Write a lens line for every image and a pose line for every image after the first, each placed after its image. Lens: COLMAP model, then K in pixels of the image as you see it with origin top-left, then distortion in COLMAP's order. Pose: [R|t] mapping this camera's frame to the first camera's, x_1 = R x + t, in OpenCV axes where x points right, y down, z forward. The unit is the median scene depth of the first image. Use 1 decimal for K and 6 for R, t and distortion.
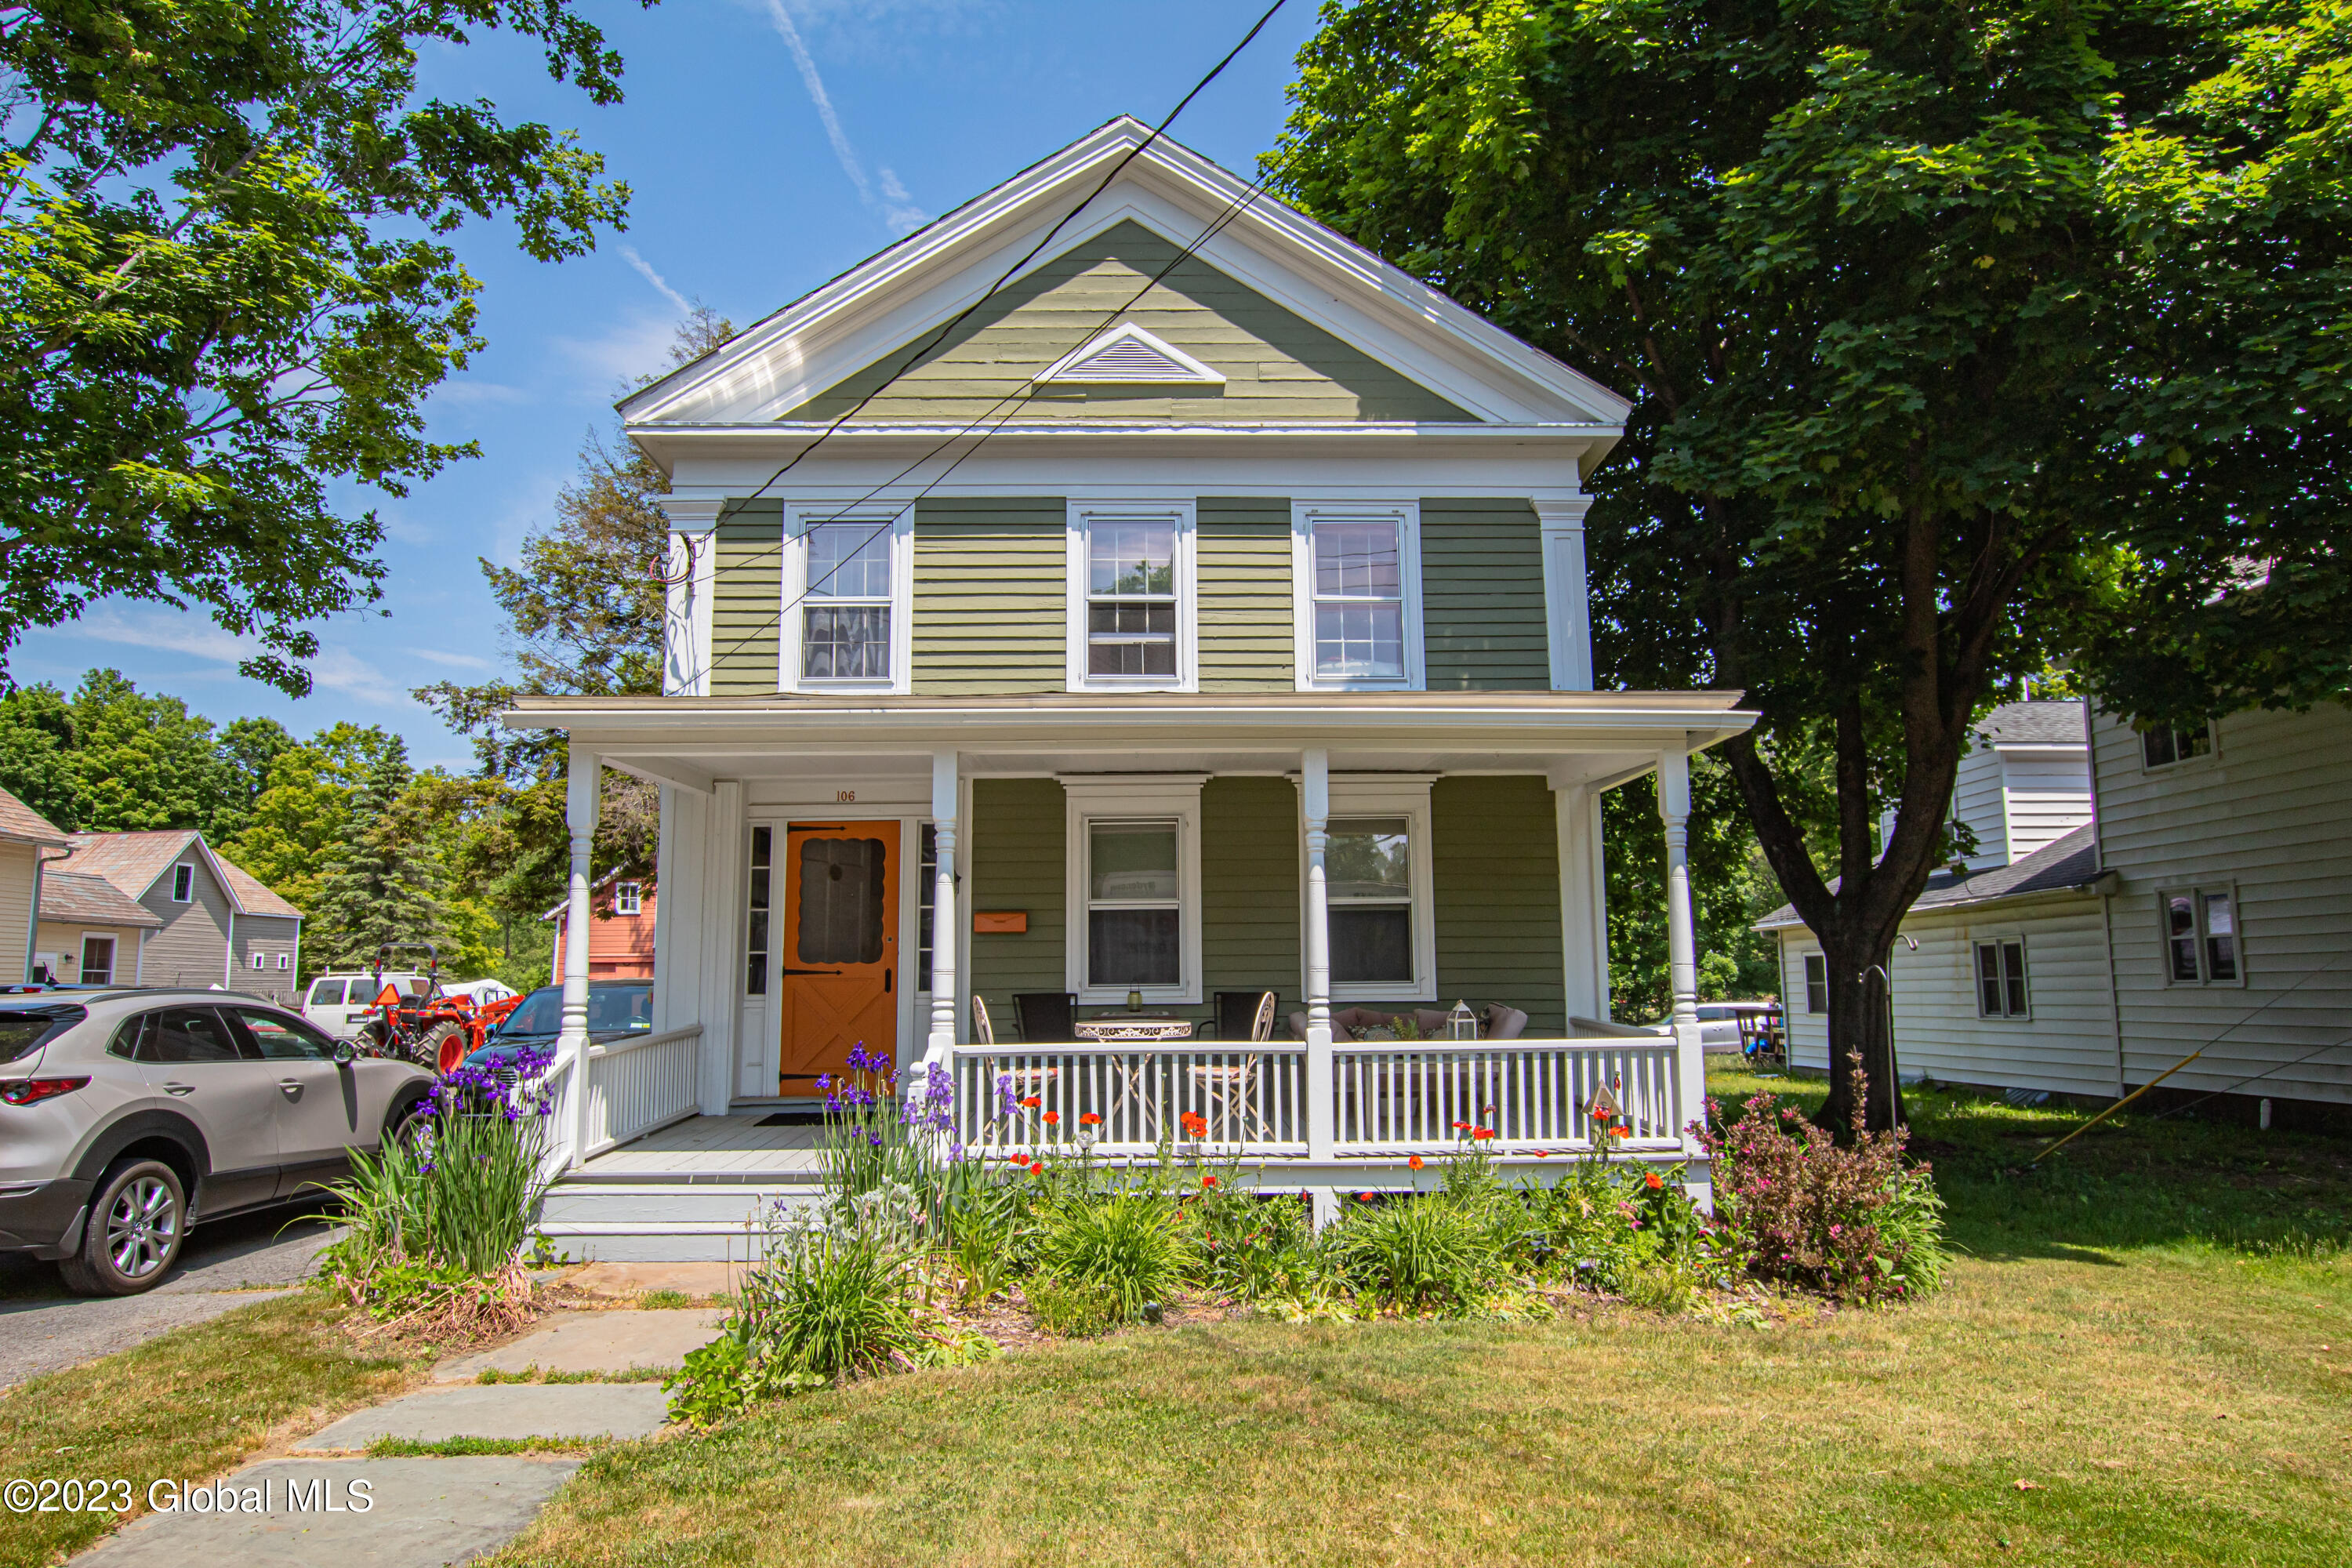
lens RADIAL K [[1420.1, 0, 1175.7], [0, 1420.1, 798.3], [0, 0, 1]] dist [-0.022065, 0.004437]
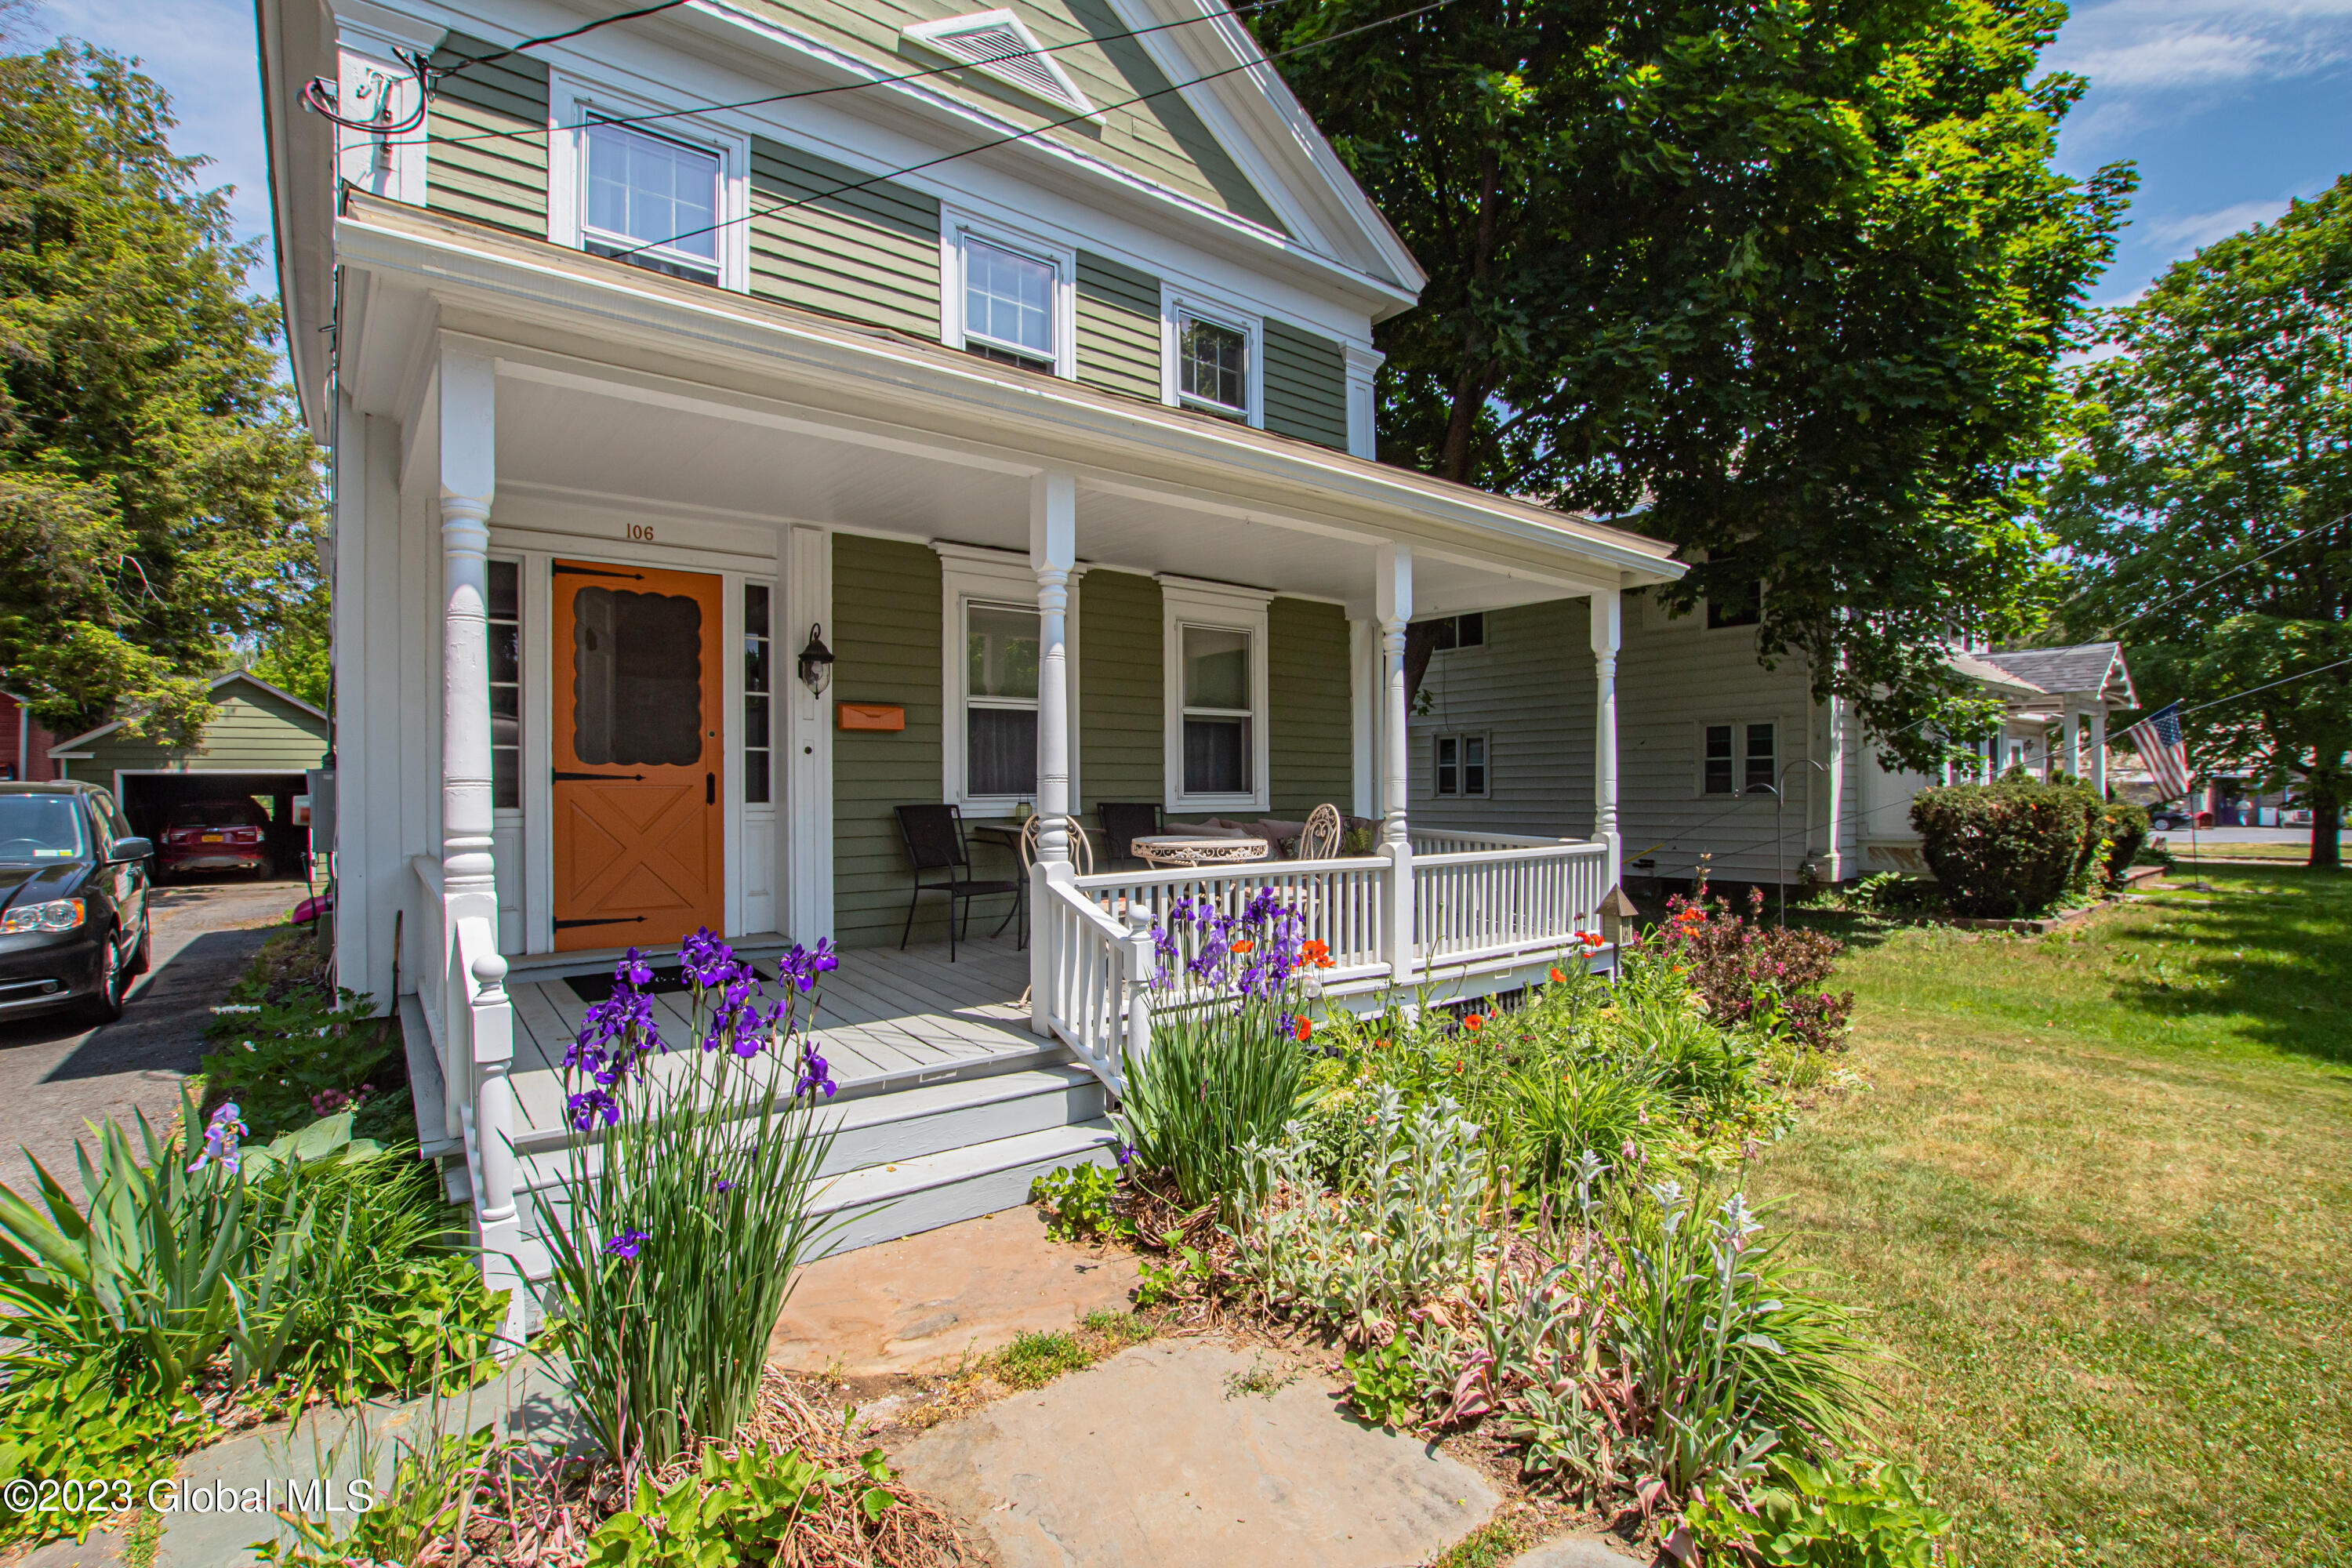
lens RADIAL K [[1088.1, 0, 1179.7], [0, 1088.1, 798.9], [0, 0, 1]] dist [-0.032906, 0.004945]
pose [[0.800517, 0.000698, 0.599310, -0.340553], [-0.083001, 0.990492, 0.109712, 0.049475], [-0.593535, -0.137570, 0.792963, 0.388634]]
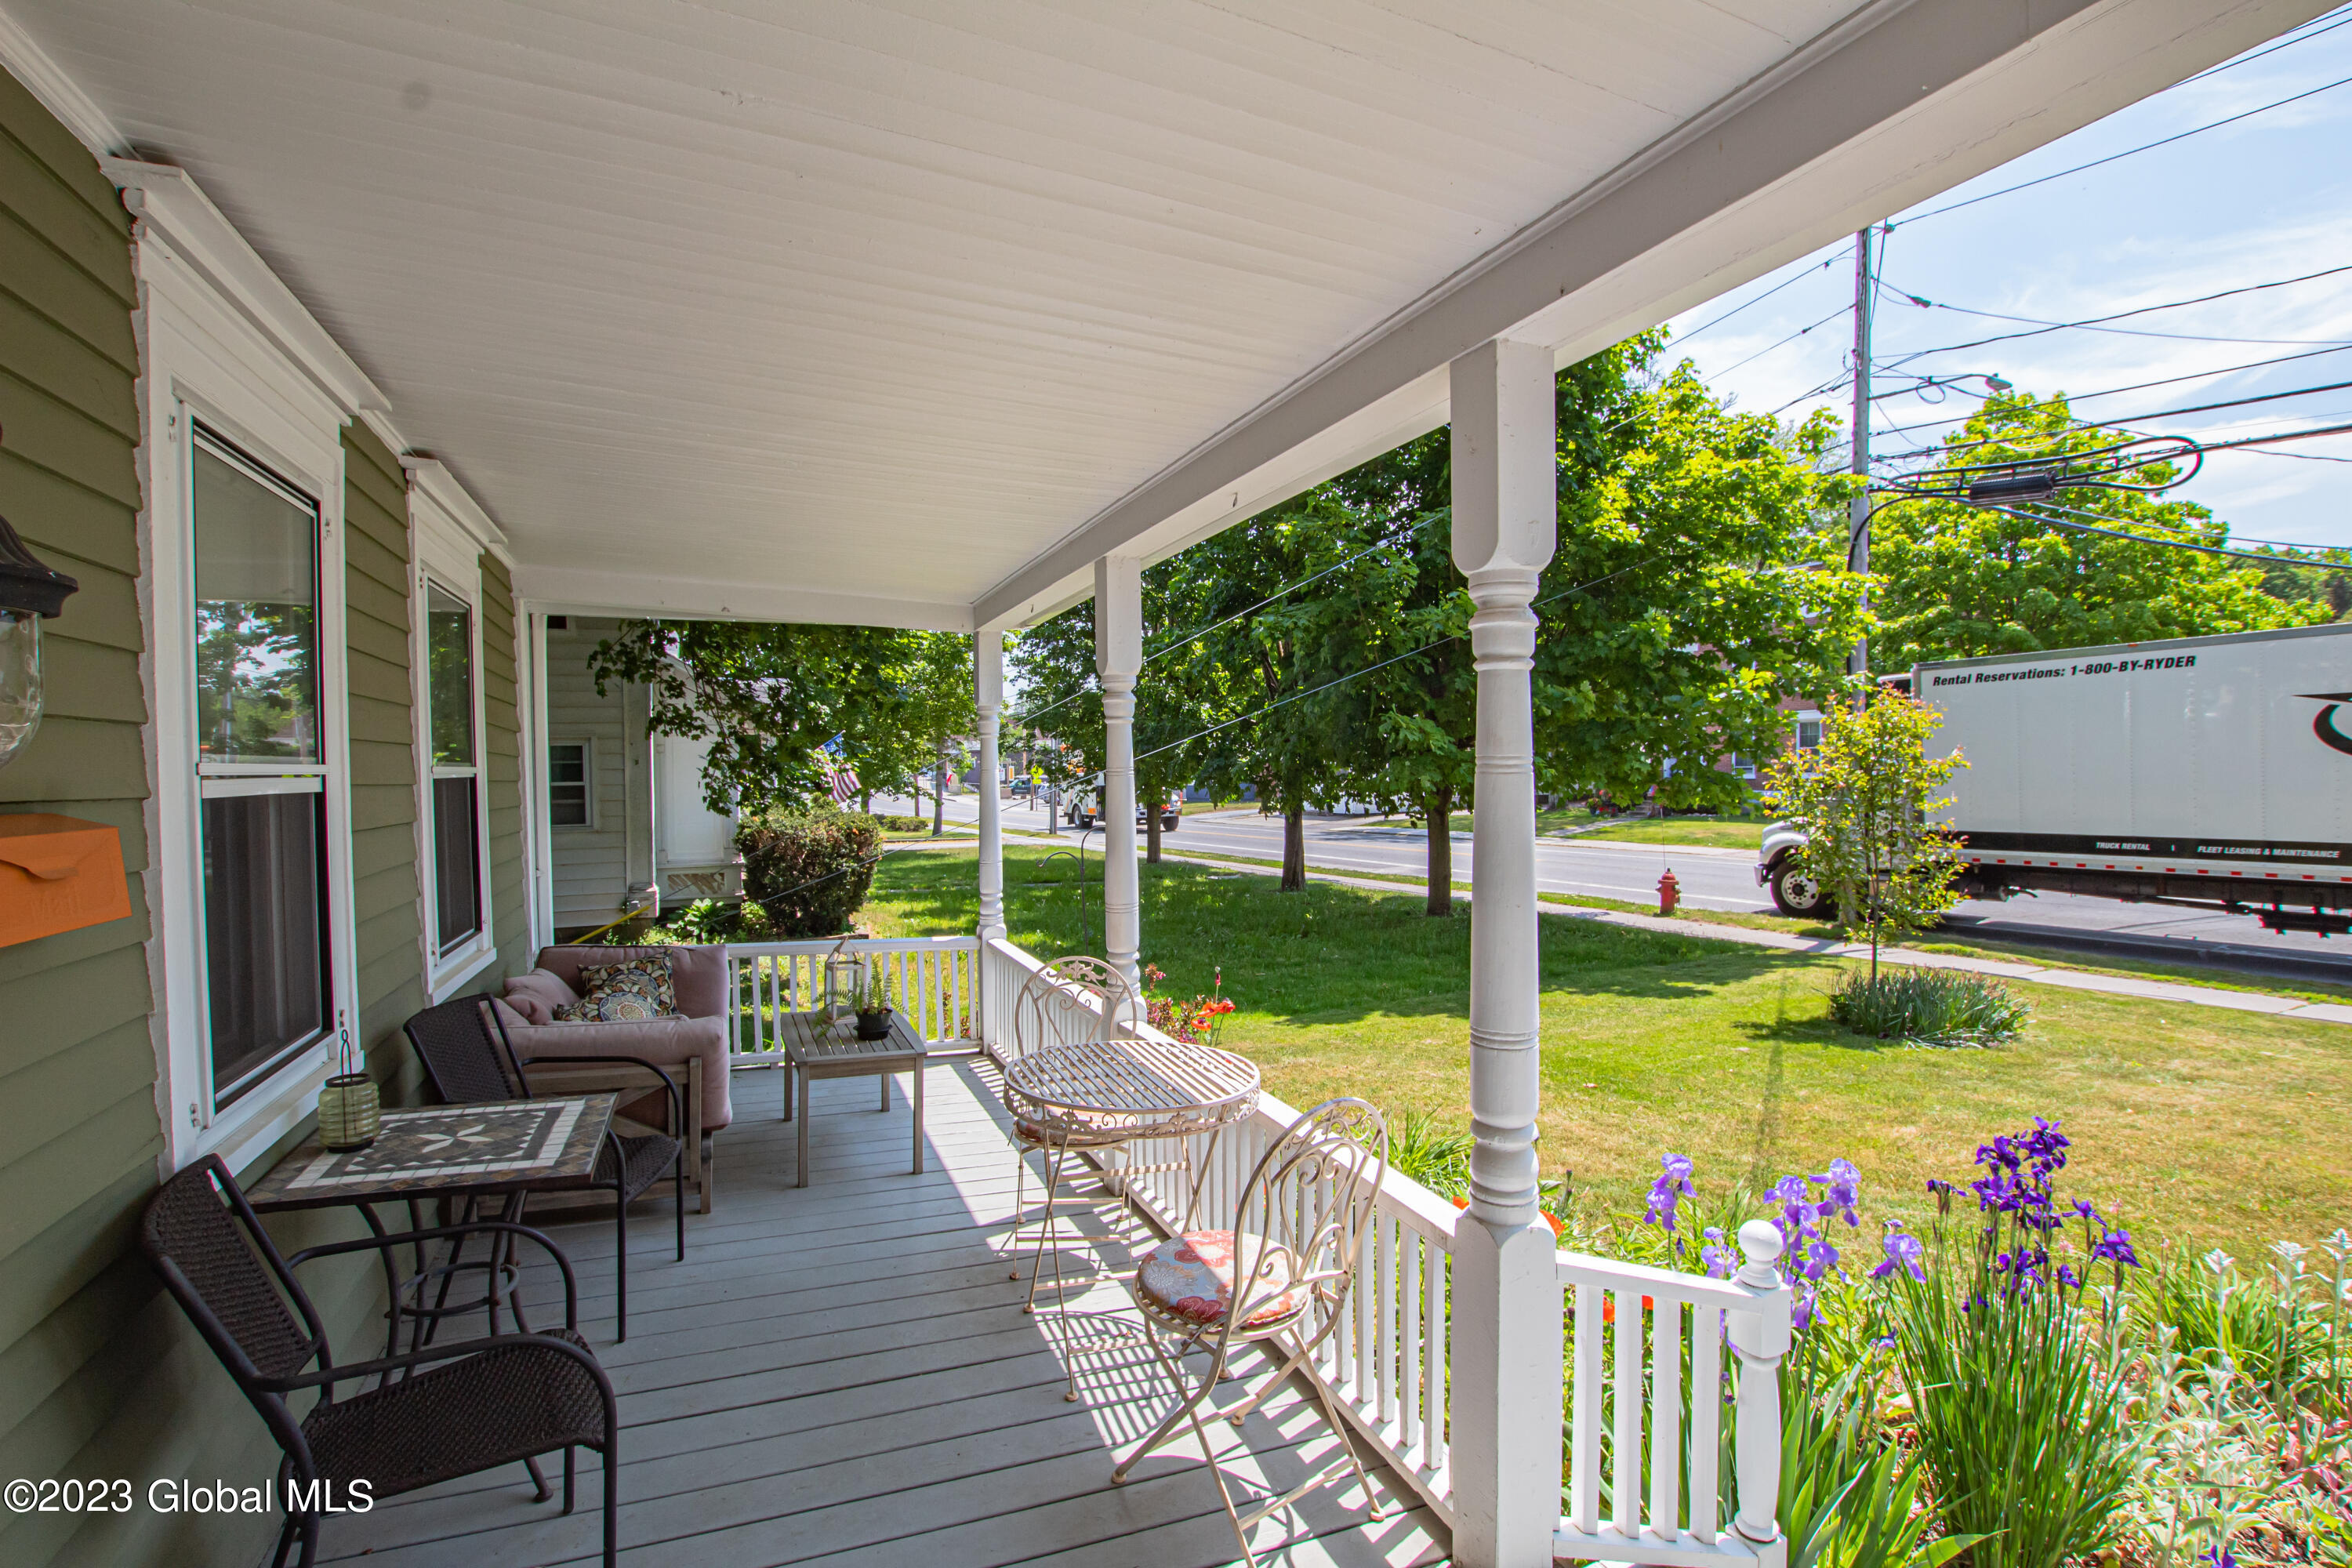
lens RADIAL K [[1088.1, 0, 1176.2], [0, 1088.1, 797.7], [0, 0, 1]] dist [-0.032906, 0.004945]
pose [[-0.369127, -0.013076, 0.929287, -0.280841], [-0.112187, 0.993216, -0.030587, 0.063598], [-0.922583, -0.115544, -0.368090, 0.888837]]
